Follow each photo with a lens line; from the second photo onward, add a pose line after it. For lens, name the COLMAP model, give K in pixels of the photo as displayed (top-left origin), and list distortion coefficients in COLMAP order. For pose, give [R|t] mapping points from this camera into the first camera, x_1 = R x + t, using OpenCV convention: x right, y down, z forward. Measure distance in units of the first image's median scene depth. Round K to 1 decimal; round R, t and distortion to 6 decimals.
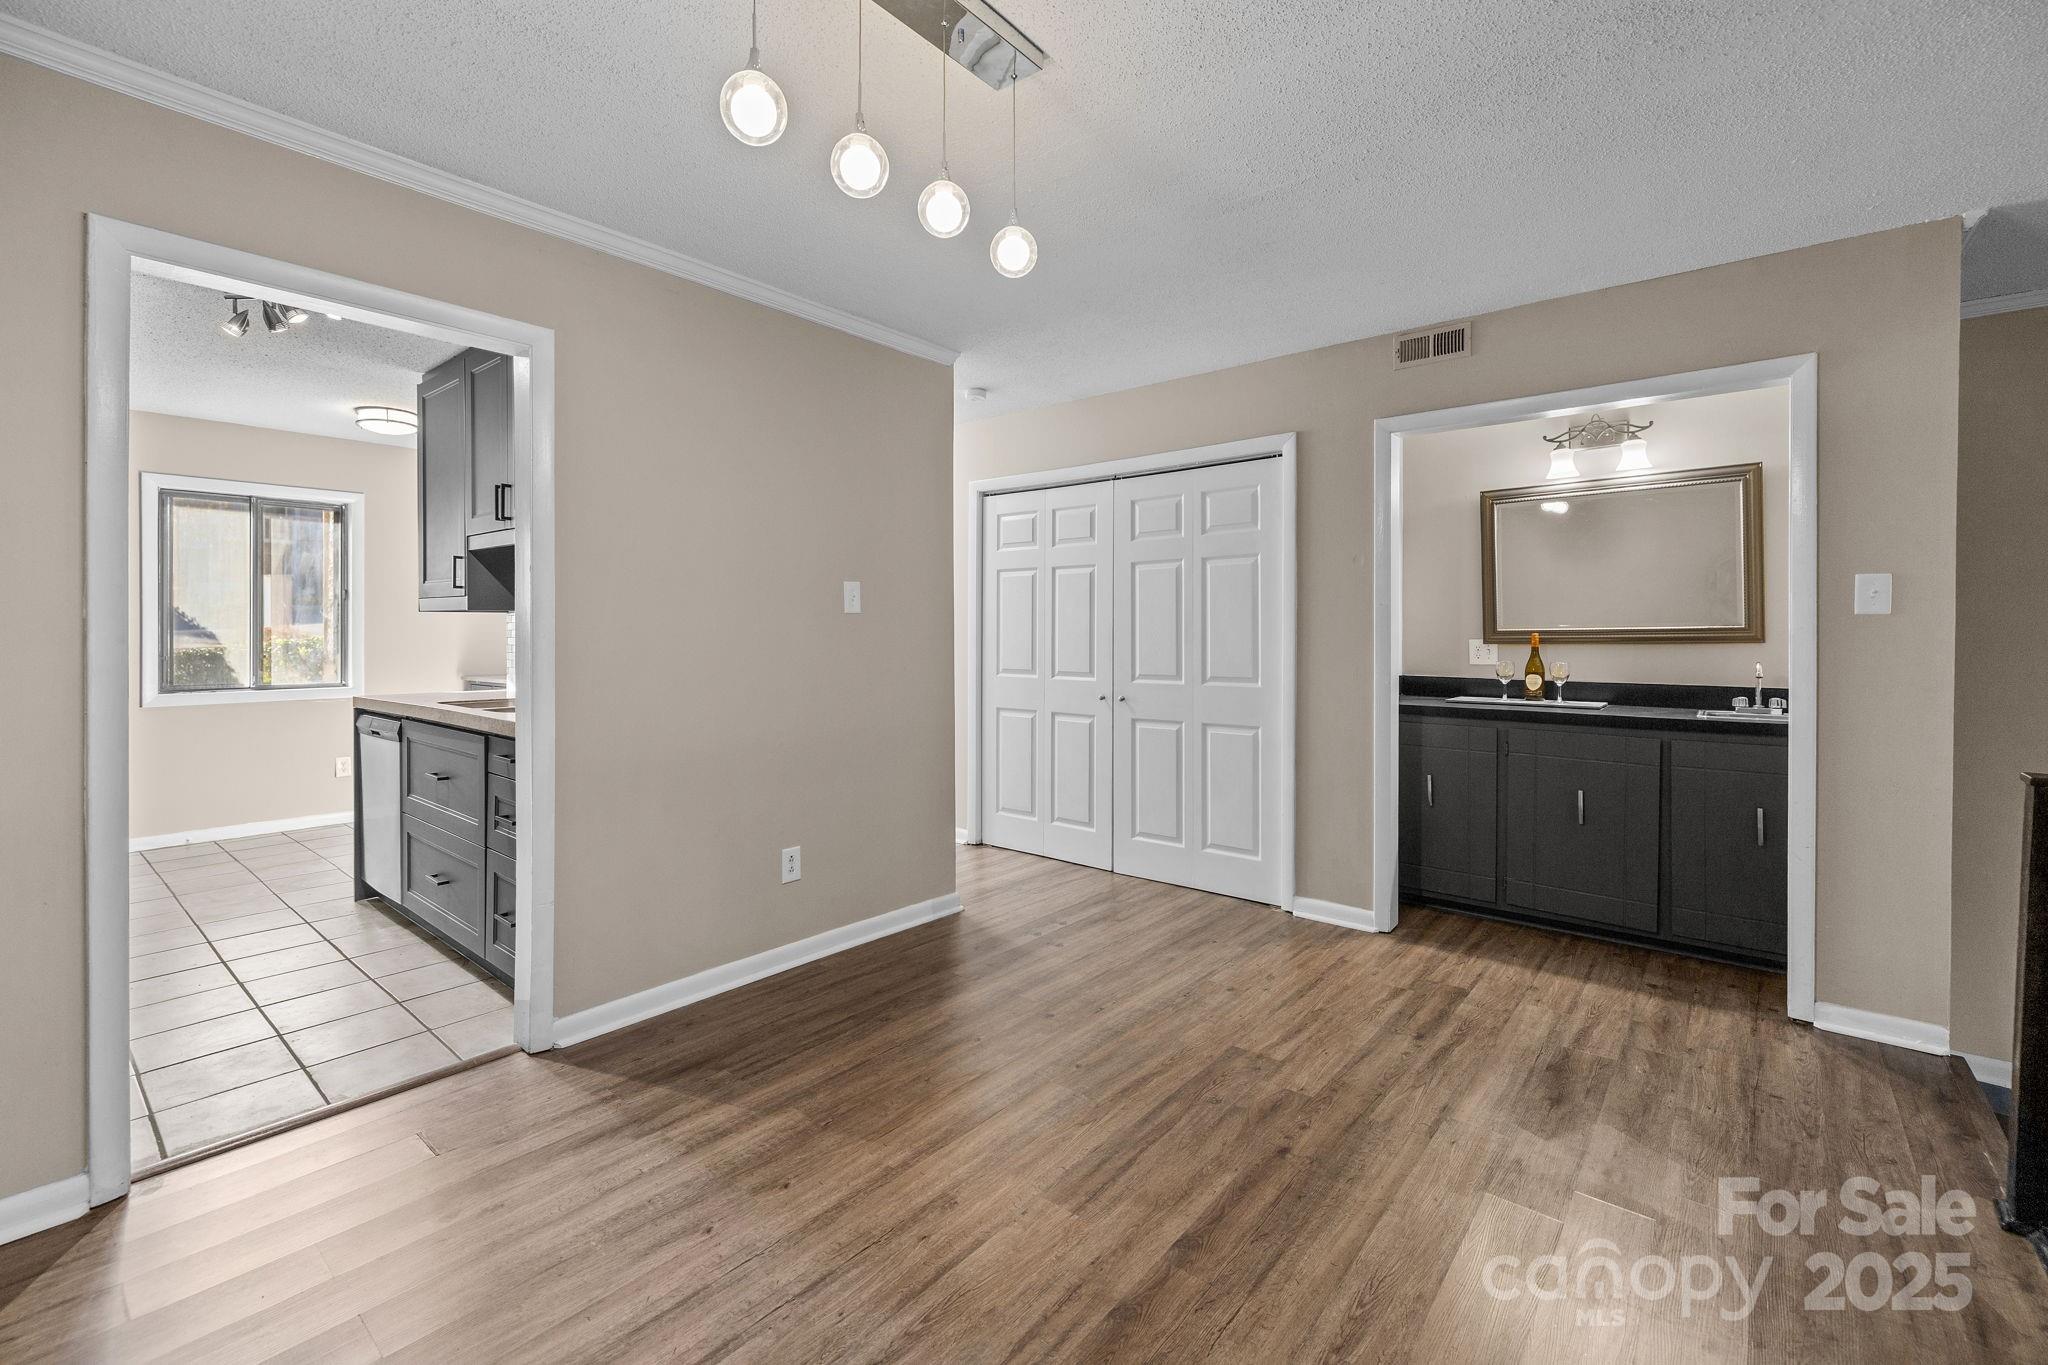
lens RADIAL K [[868.8, 0, 1027.8], [0, 868.8, 650.7], [0, 0, 1]] dist [-0.002616, -0.000557]
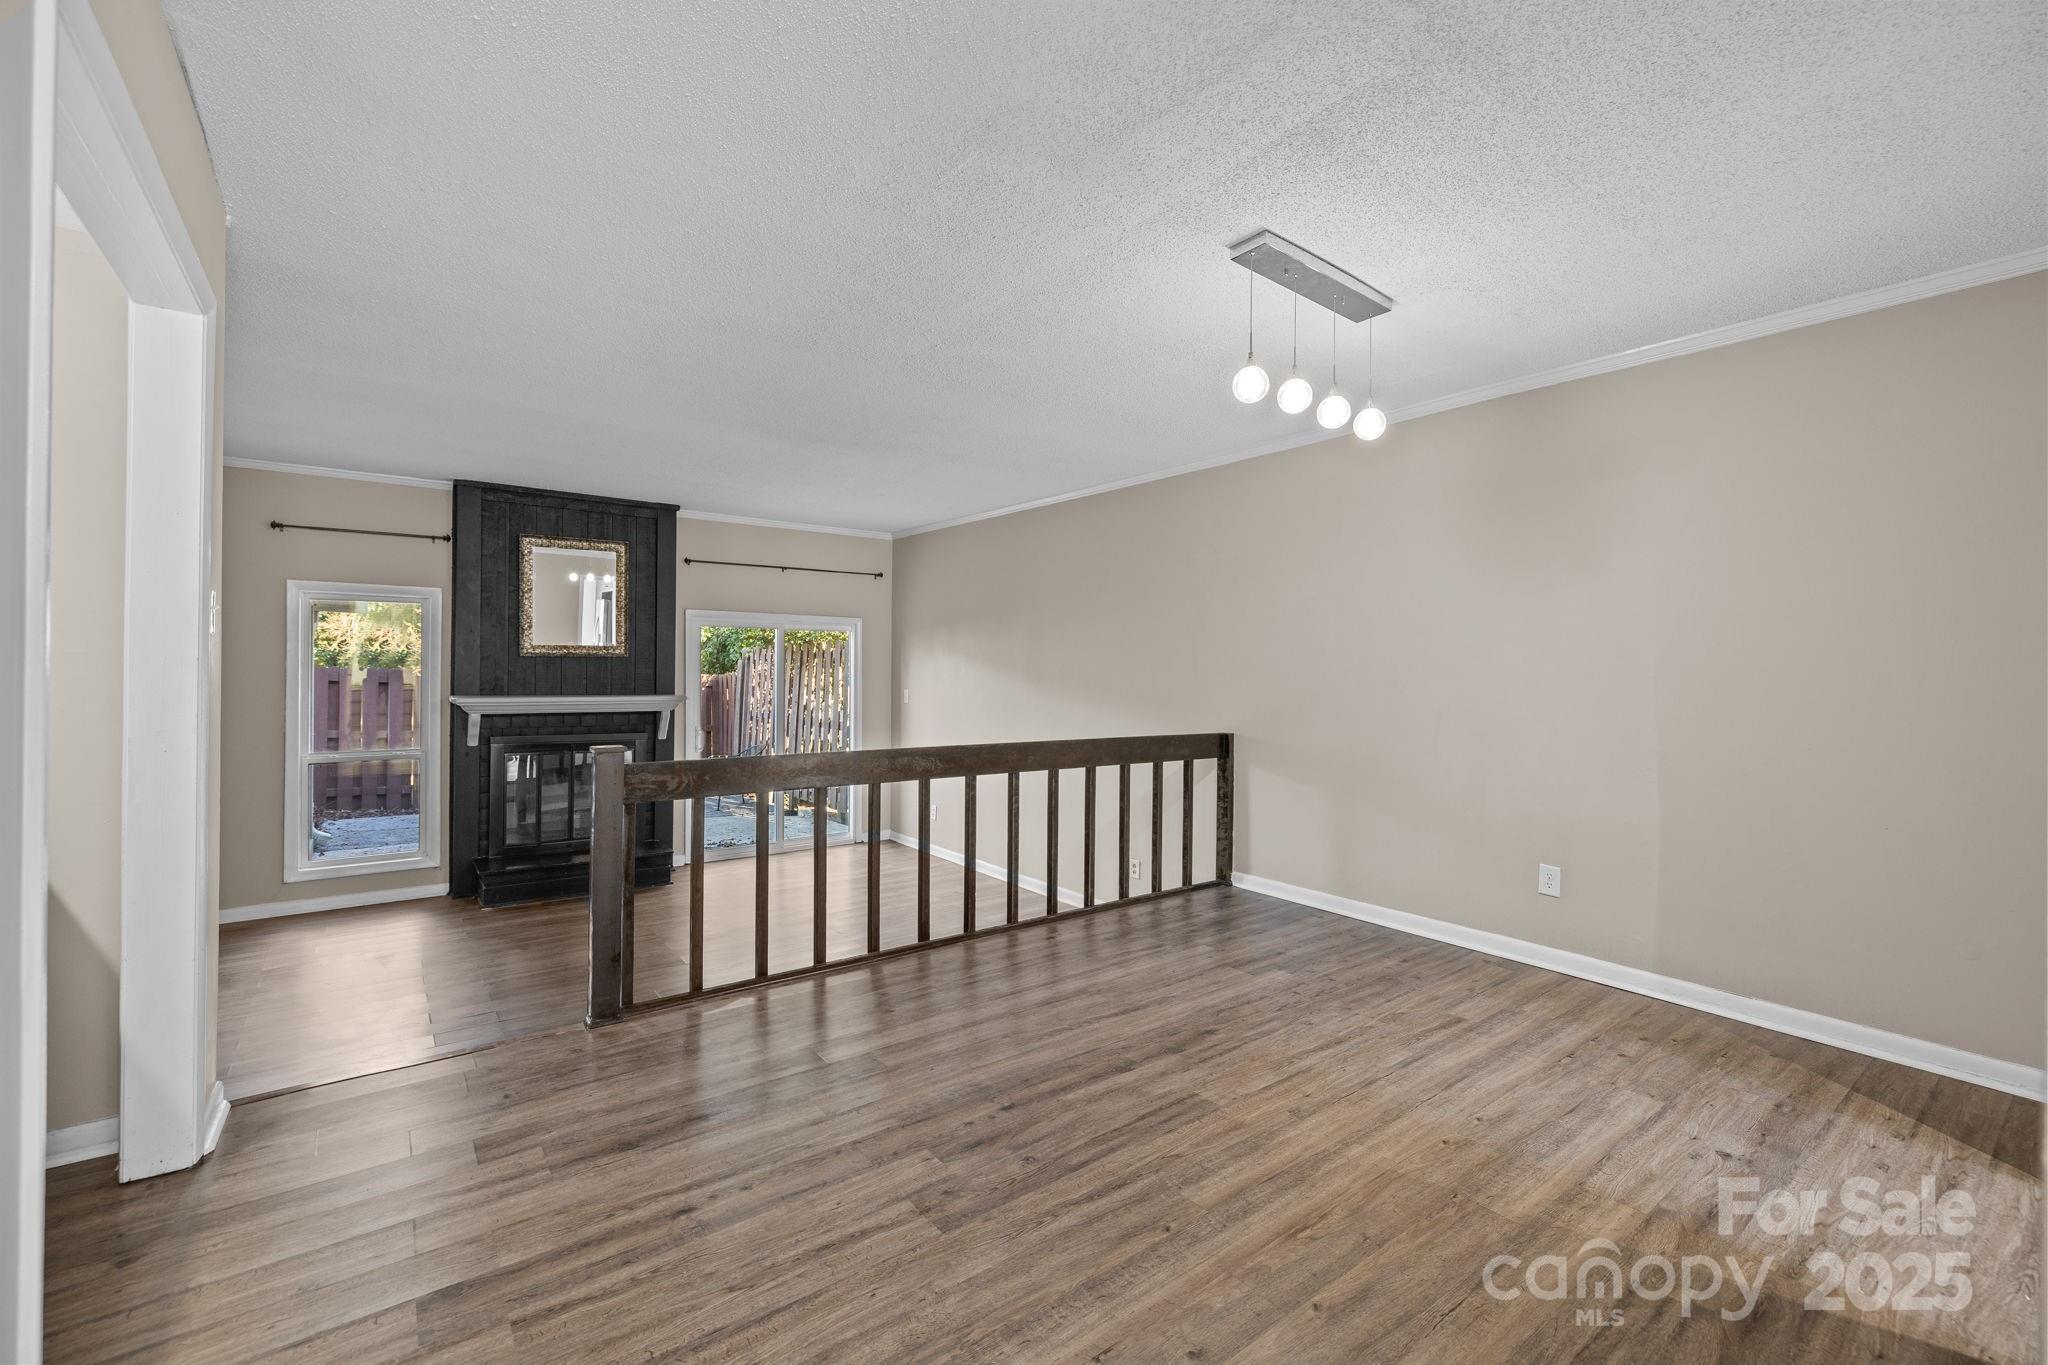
lens RADIAL K [[868.8, 0, 1031.6], [0, 868.8, 667.7], [0, 0, 1]] dist [-0.002616, -0.000557]
pose [[-0.976325, -0.009442, 0.216102, 0.015981], [-0.006276, 0.999863, 0.015333, -0.031041], [-0.216217, 0.013614, -0.976250, 2.016790]]
